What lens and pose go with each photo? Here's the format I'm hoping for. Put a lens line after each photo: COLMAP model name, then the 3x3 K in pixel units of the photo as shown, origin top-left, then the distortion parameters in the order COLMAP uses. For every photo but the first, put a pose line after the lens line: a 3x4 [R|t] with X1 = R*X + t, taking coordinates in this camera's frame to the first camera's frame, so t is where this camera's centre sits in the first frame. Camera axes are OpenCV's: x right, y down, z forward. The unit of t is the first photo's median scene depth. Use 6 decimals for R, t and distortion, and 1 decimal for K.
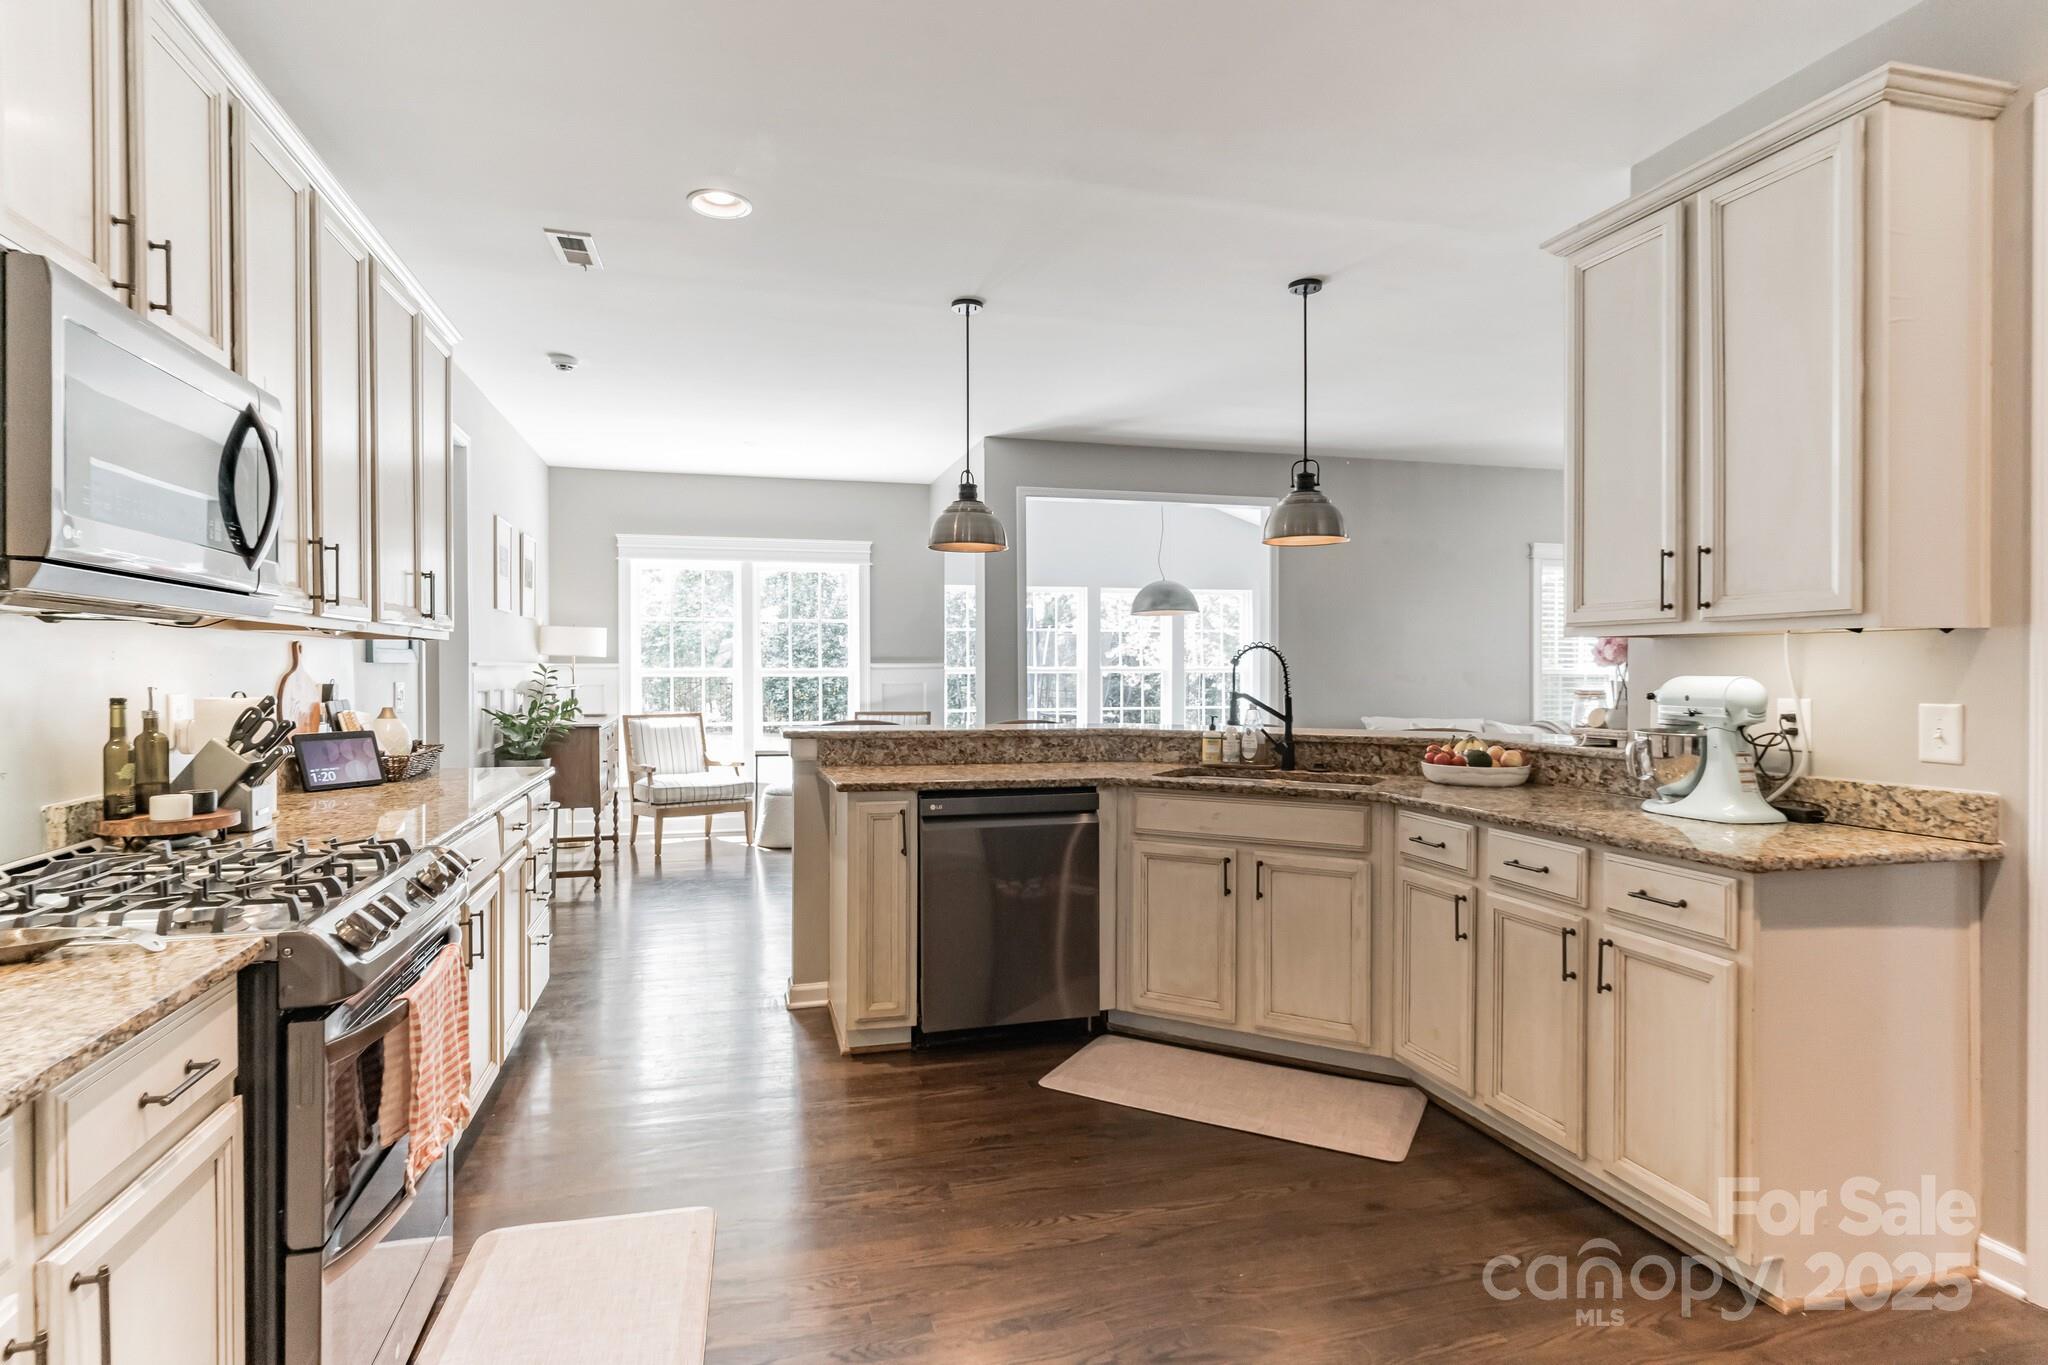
lens RADIAL K [[1105.6, 0, 1026.0], [0, 1105.6, 673.6], [0, 0, 1]] dist [-0.011248, 0.008519]
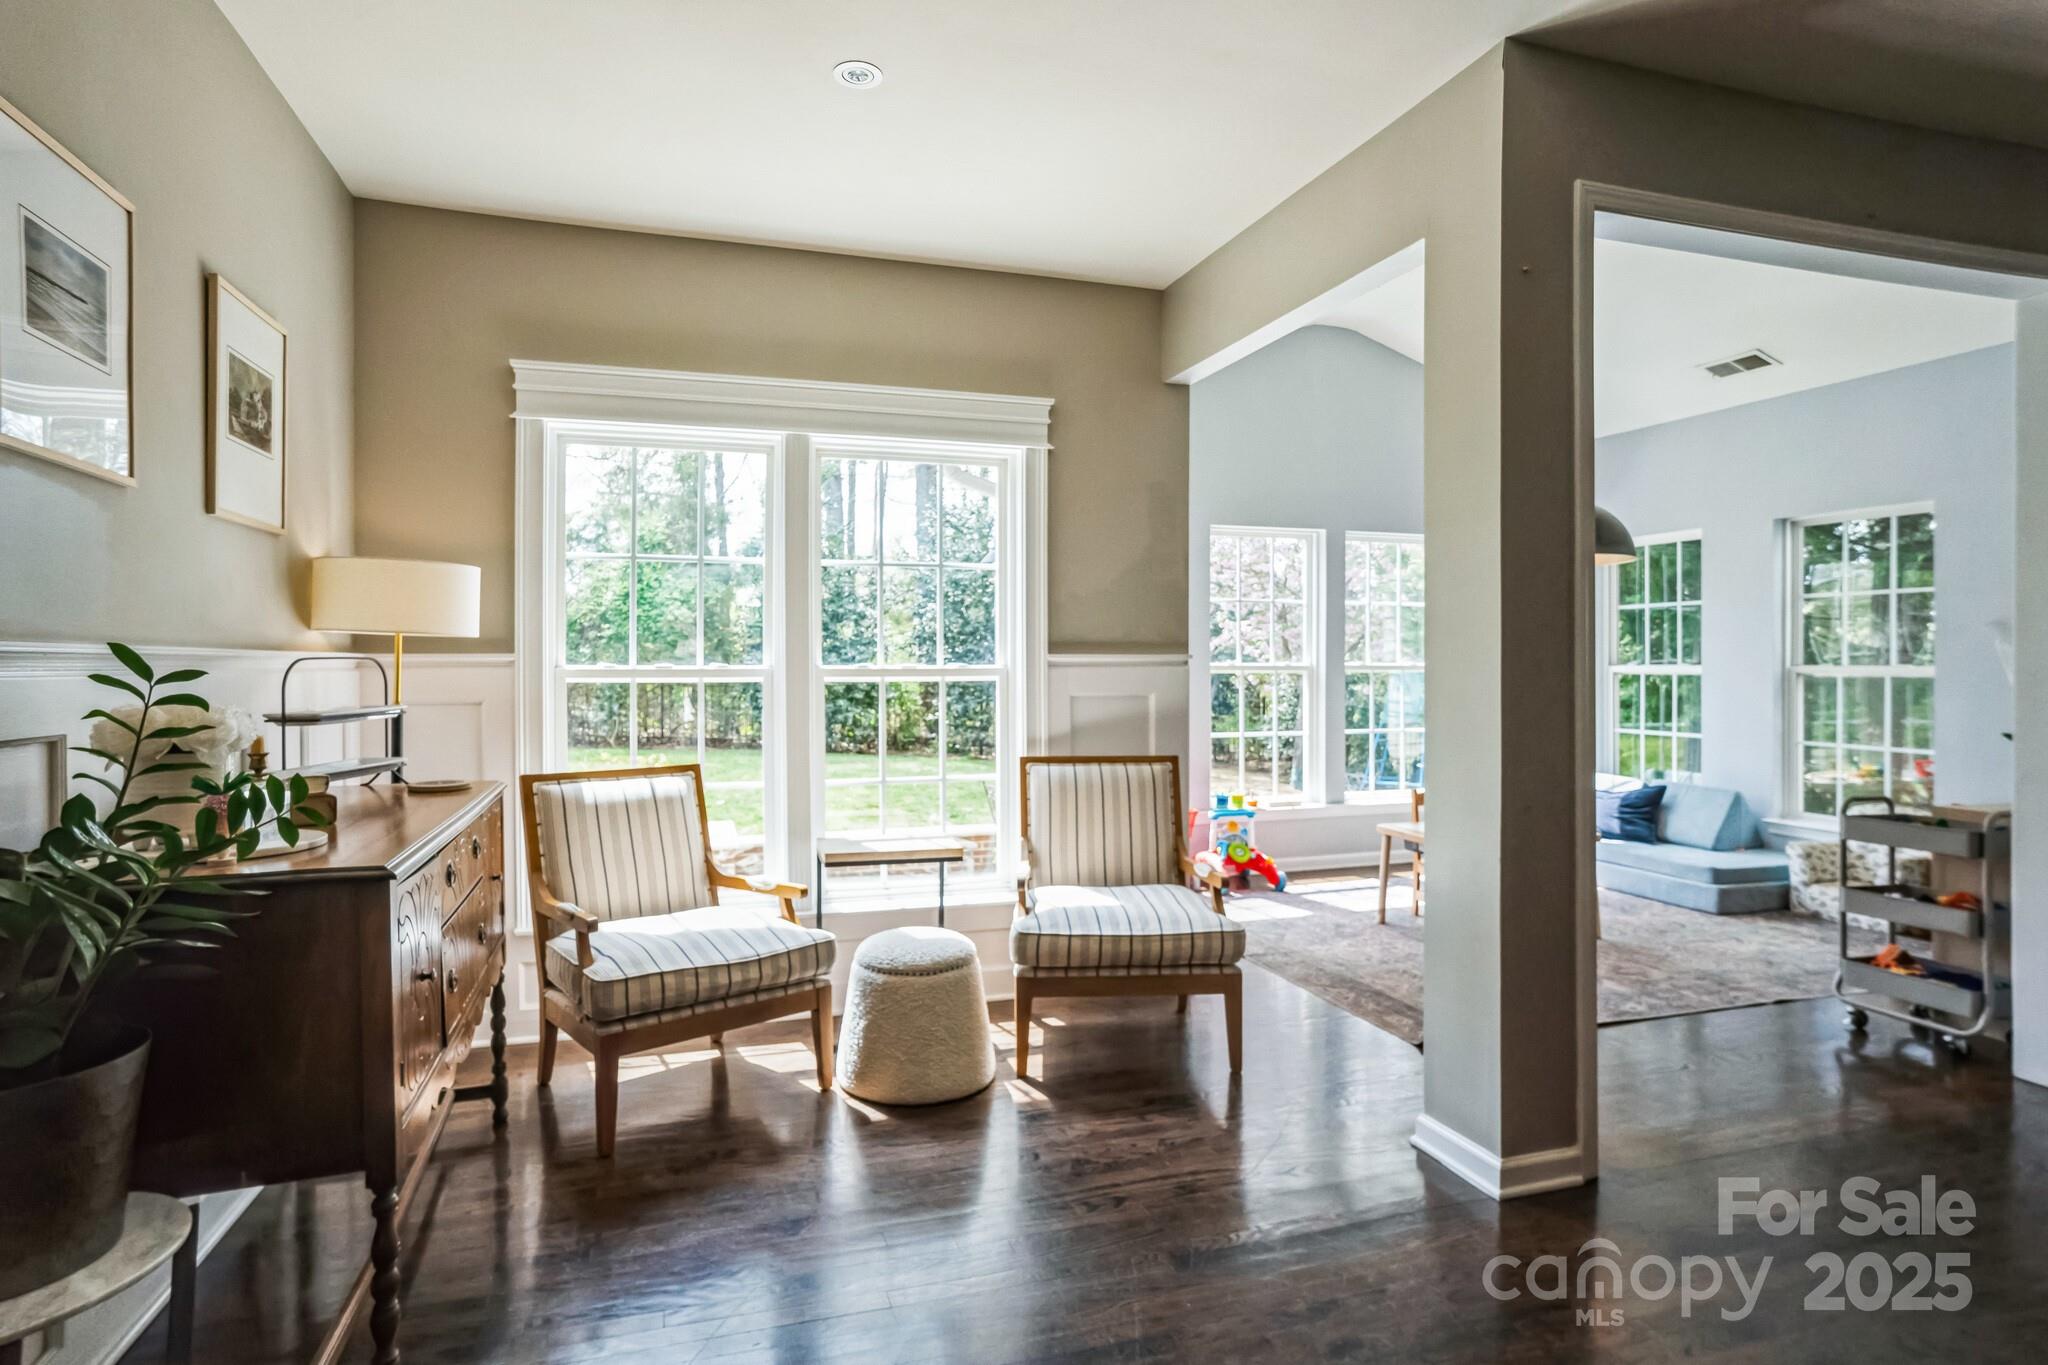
lens RADIAL K [[1105.6, 0, 965.6], [0, 1105.6, 658.4], [0, 0, 1]] dist [-0.011248, 0.008519]
pose [[0.999998, -0.000046, -0.001956, -0.191974], [0.000024, 0.999936, -0.011342, -0.002352], [0.001956, 0.011342, 0.999934, 0.571324]]
